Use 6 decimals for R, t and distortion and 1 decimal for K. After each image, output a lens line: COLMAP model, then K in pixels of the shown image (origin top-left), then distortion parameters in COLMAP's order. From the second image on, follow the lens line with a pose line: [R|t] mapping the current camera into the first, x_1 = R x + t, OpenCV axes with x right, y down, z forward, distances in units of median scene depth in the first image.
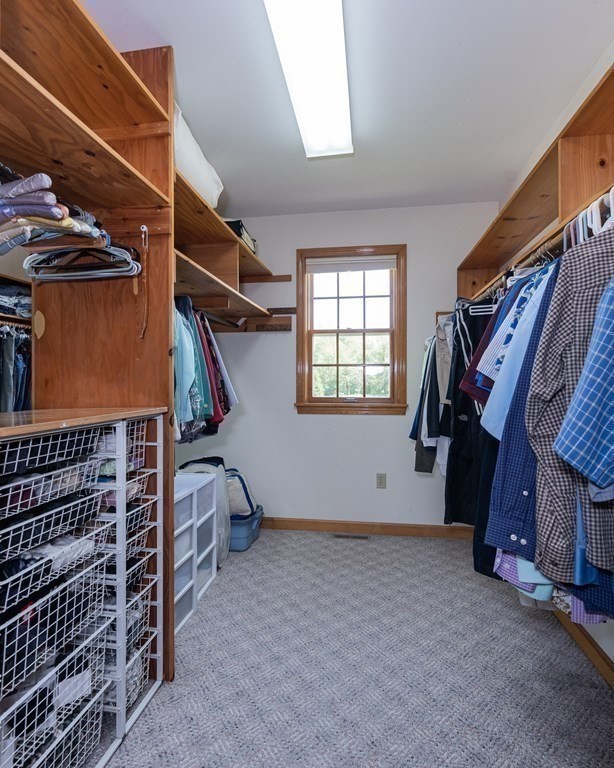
lens RADIAL K [[406.5, 0, 308.0], [0, 406.5, 382.3], [0, 0, 1]] dist [-0.005093, 0.000021]
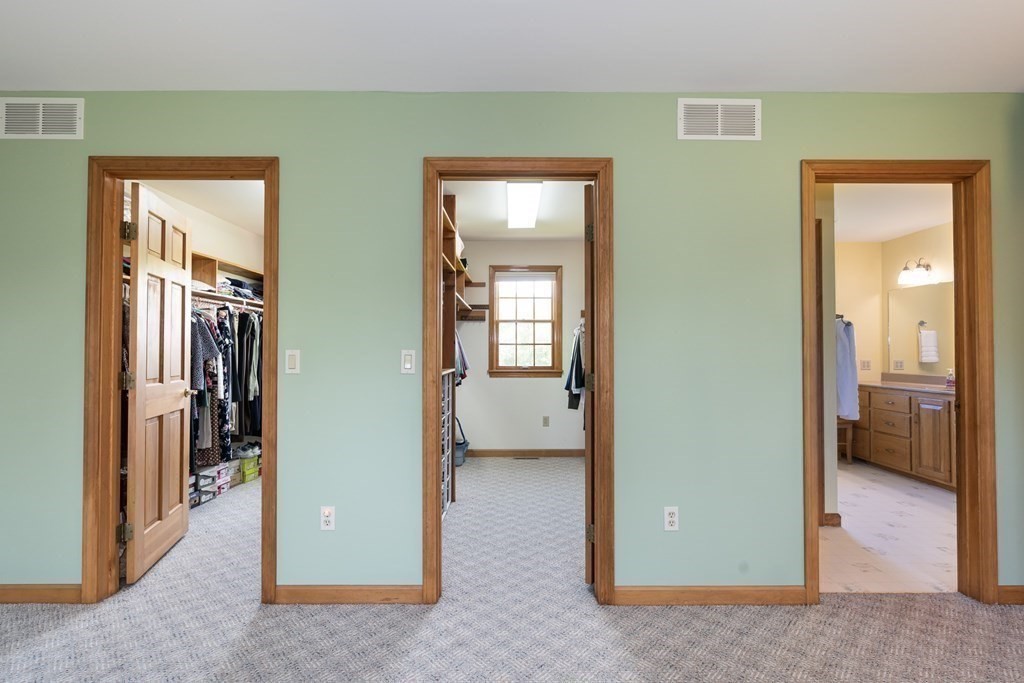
lens RADIAL K [[499.6, 0, 513.1], [0, 499.6, 344.2], [0, 0, 1]] dist [-0.003359, 0.002735]
pose [[0.987994, 0.003282, 0.154460, -0.220665], [-0.000538, 0.999841, -0.017809, -0.010034], [-0.154494, 0.017512, 0.987838, -0.792780]]
